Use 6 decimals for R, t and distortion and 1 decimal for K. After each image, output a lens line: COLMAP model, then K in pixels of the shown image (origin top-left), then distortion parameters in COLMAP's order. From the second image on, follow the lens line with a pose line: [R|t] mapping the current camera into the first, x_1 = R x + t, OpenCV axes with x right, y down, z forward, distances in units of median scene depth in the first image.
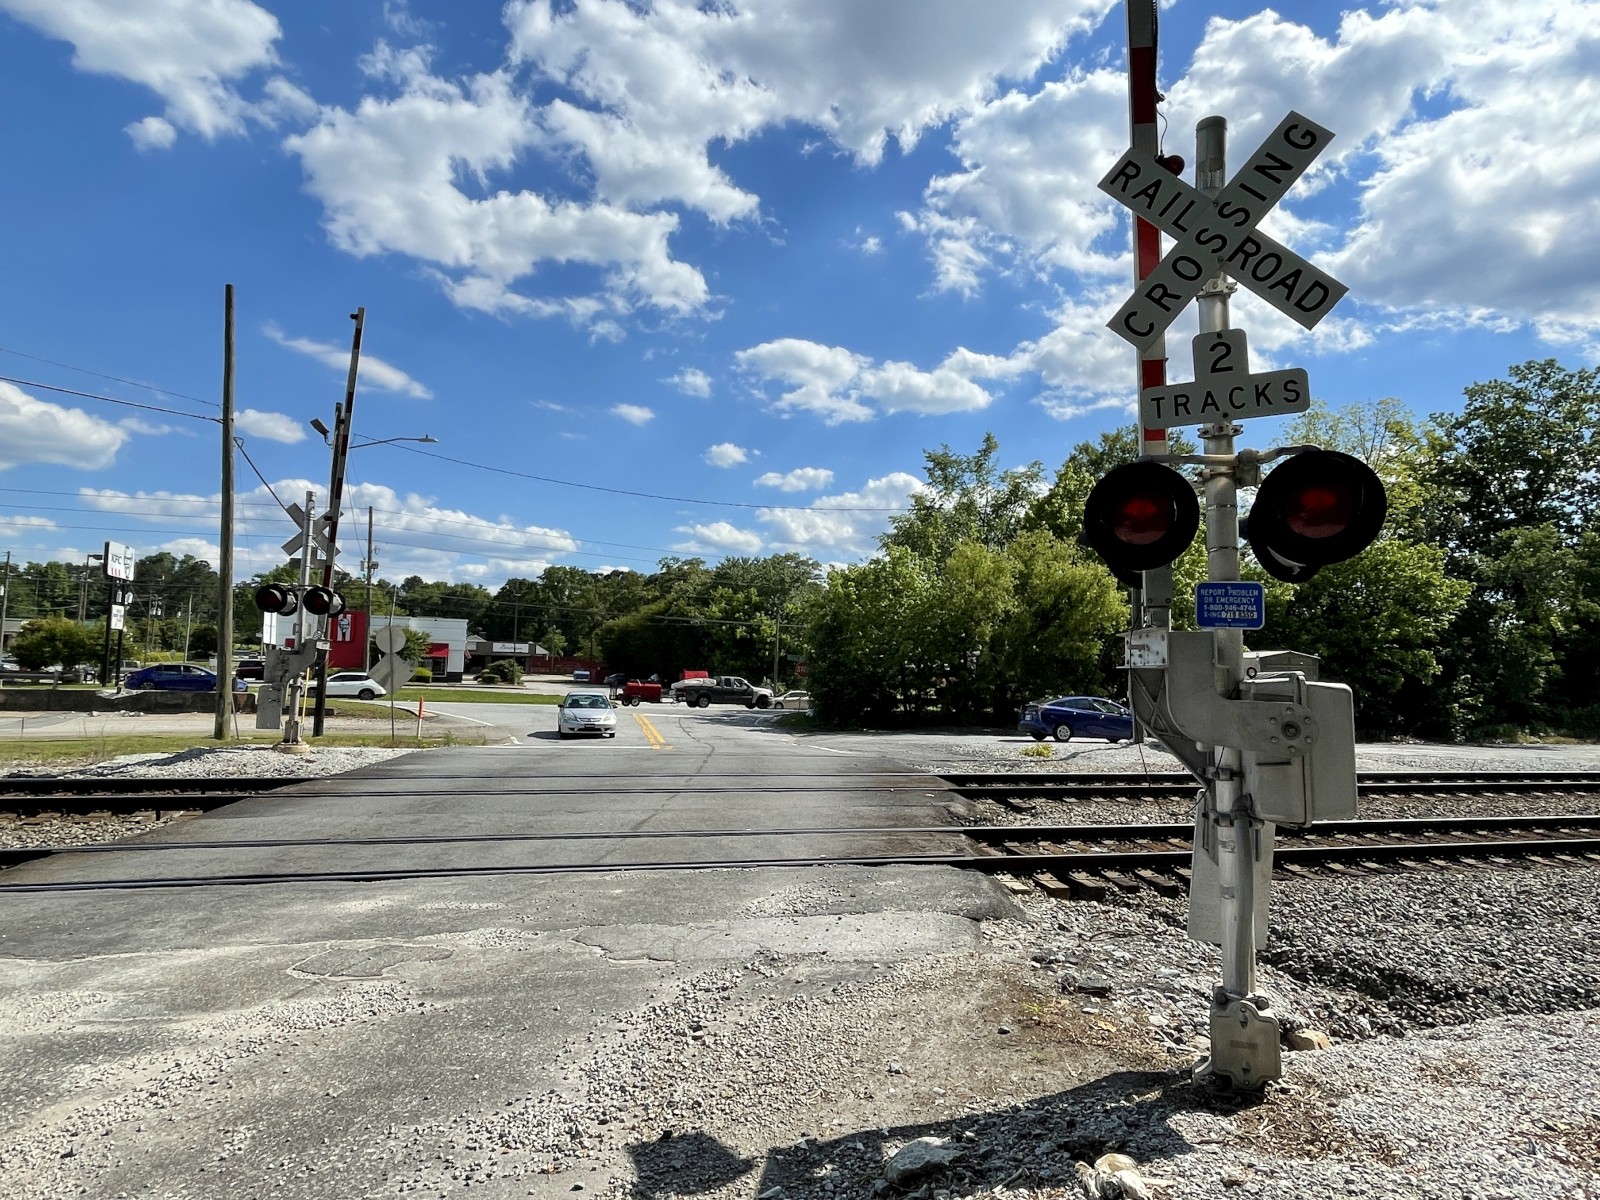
lens RADIAL K [[924.4, 0, 806.9], [0, 924.4, 596.6], [0, 0, 1]] dist [-0.003903, -0.000848]
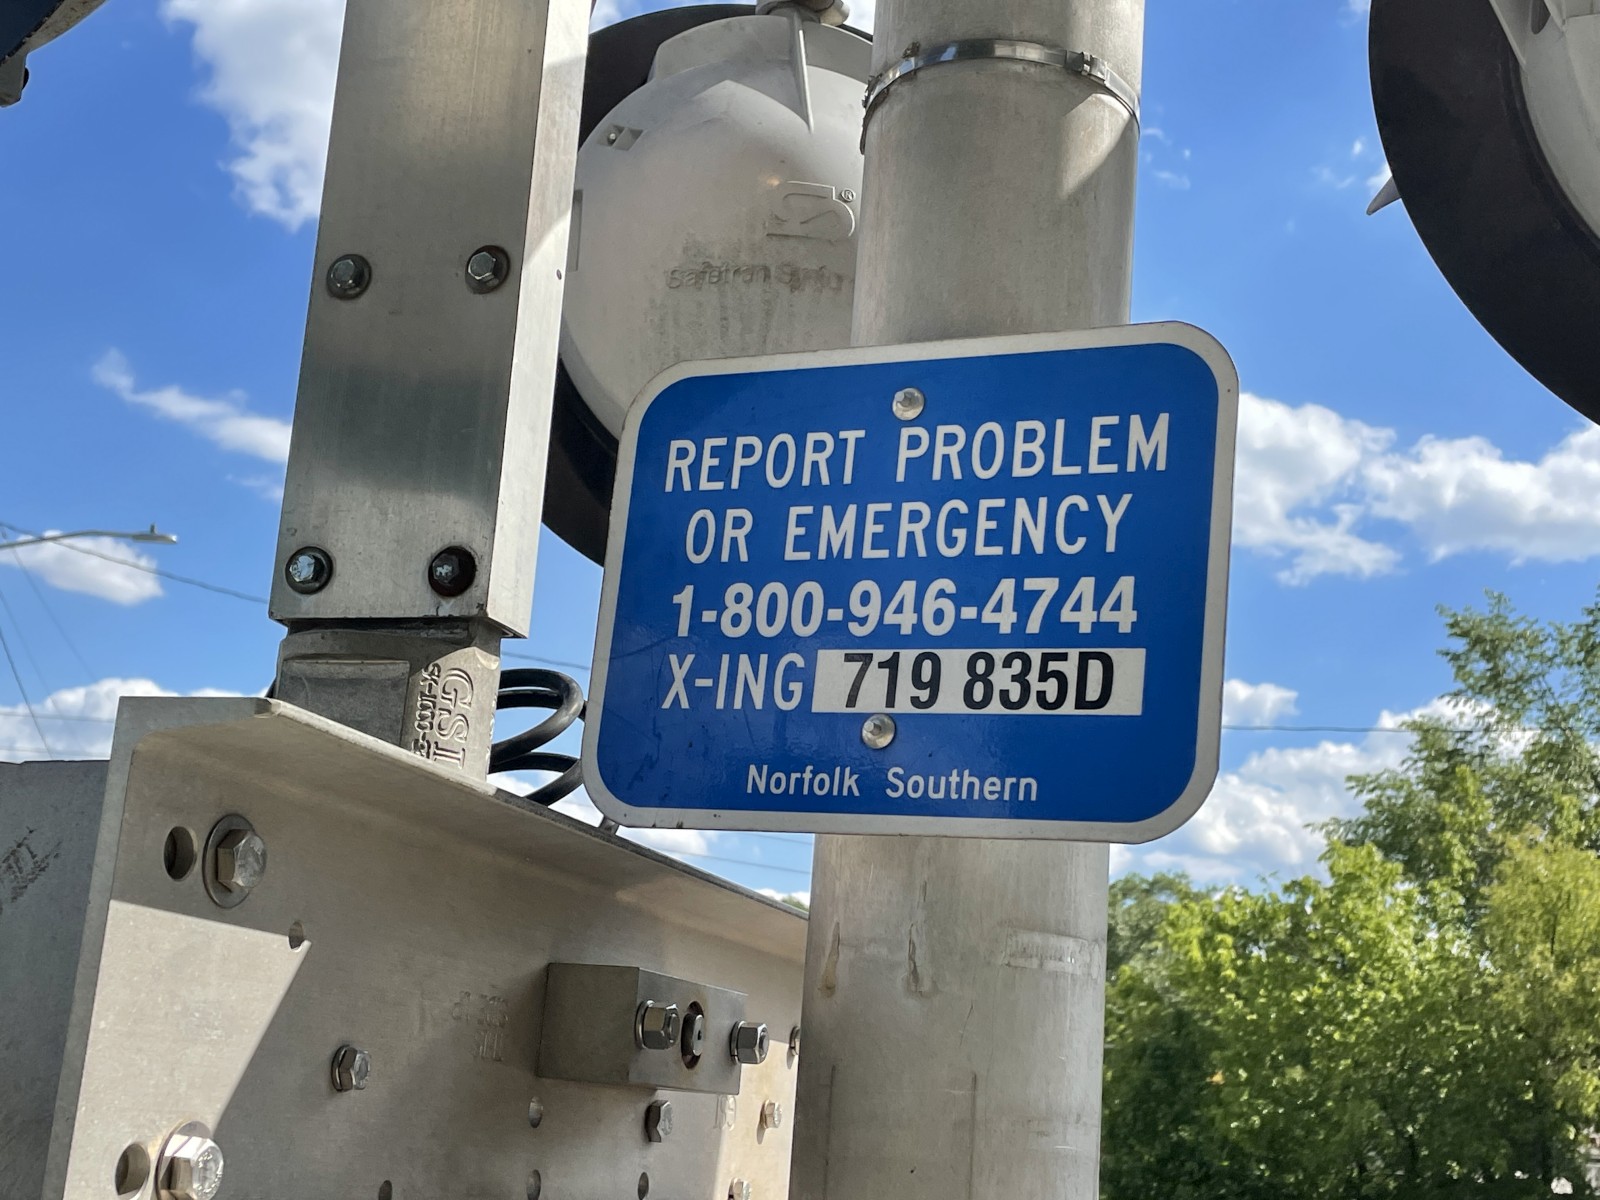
lens RADIAL K [[2110.4, 0, 770.3], [0, 2110.4, 573.7], [0, 0, 1]] dist [0.152571, -0.455080]
pose [[0.976860, 0.013870, -0.213430, 0.121903], [-0.053107, 0.982373, -0.179229, 0.013786], [0.207182, 0.186416, 0.960377, 0.199849]]
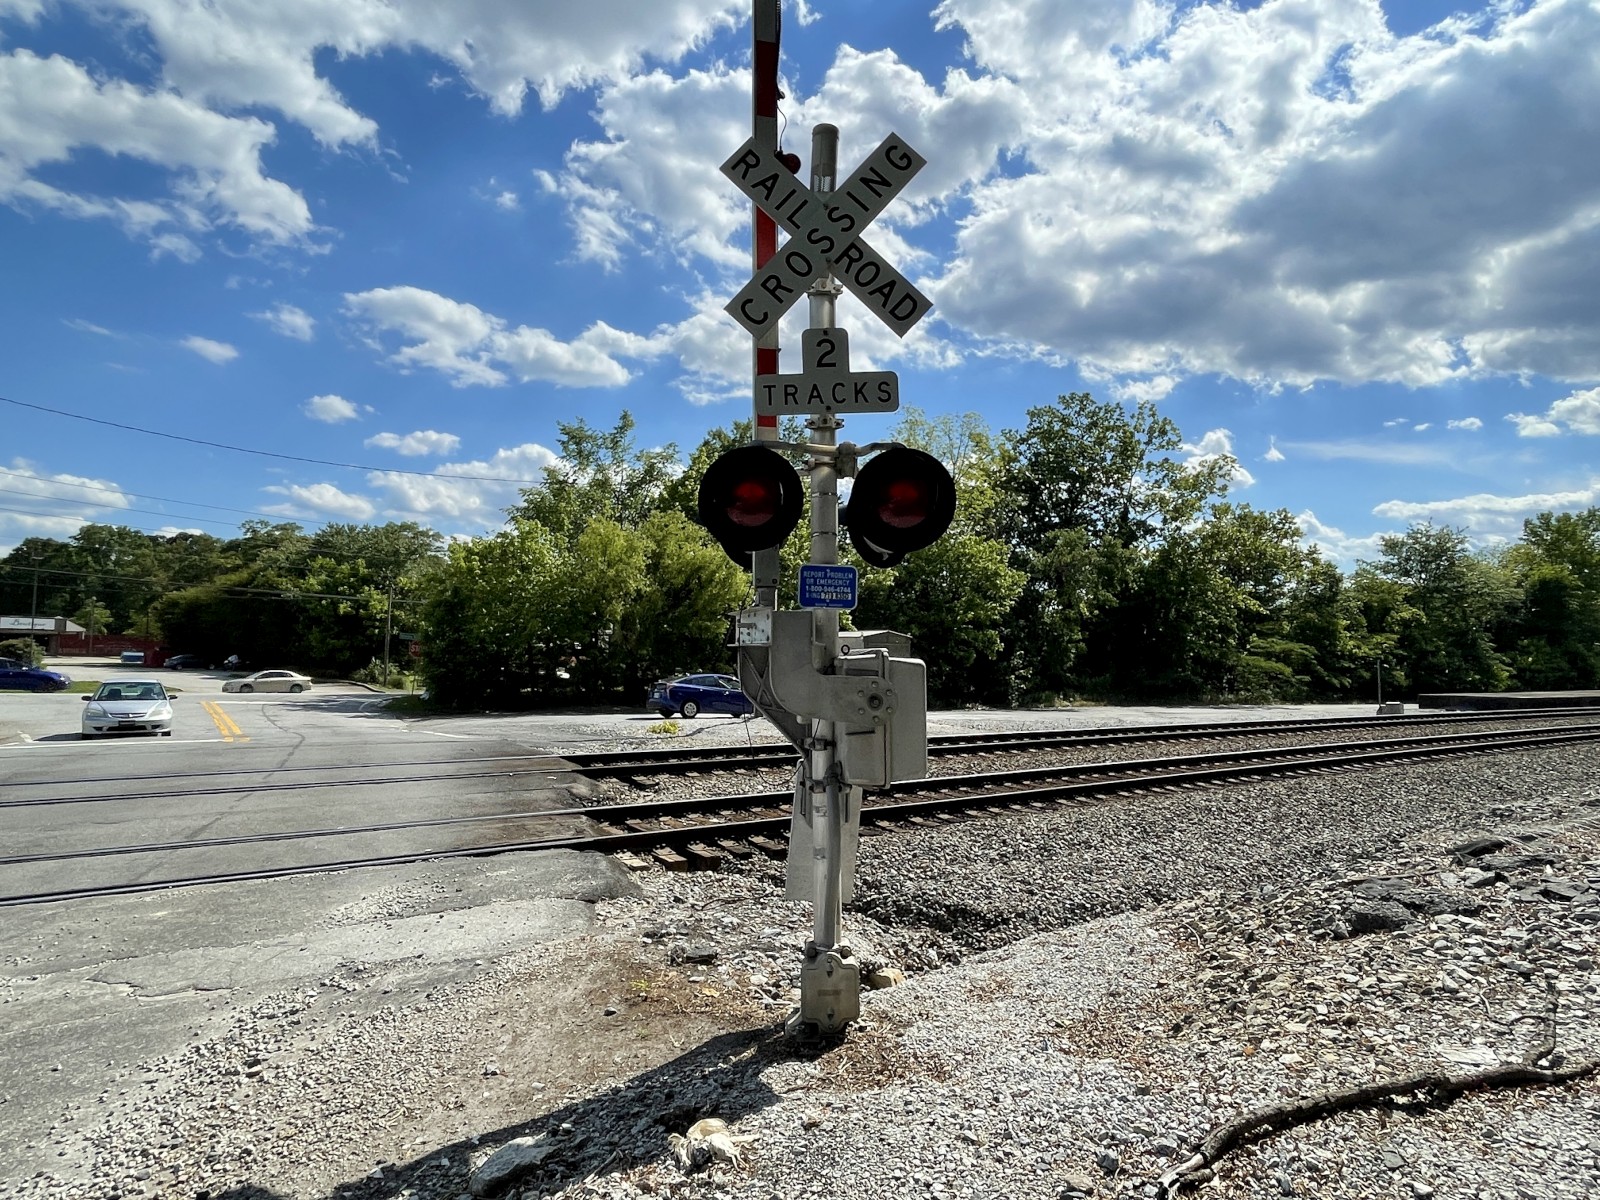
lens RADIAL K [[924.4, 0, 806.9], [0, 924.4, 596.6], [0, 0, 1]] dist [-0.003903, -0.000848]
pose [[0.924412, 0.016931, 0.381019, 0.006147], [-0.025662, 0.999511, 0.017844, 0.000486], [-0.380530, -0.026273, 0.924395, 0.004231]]
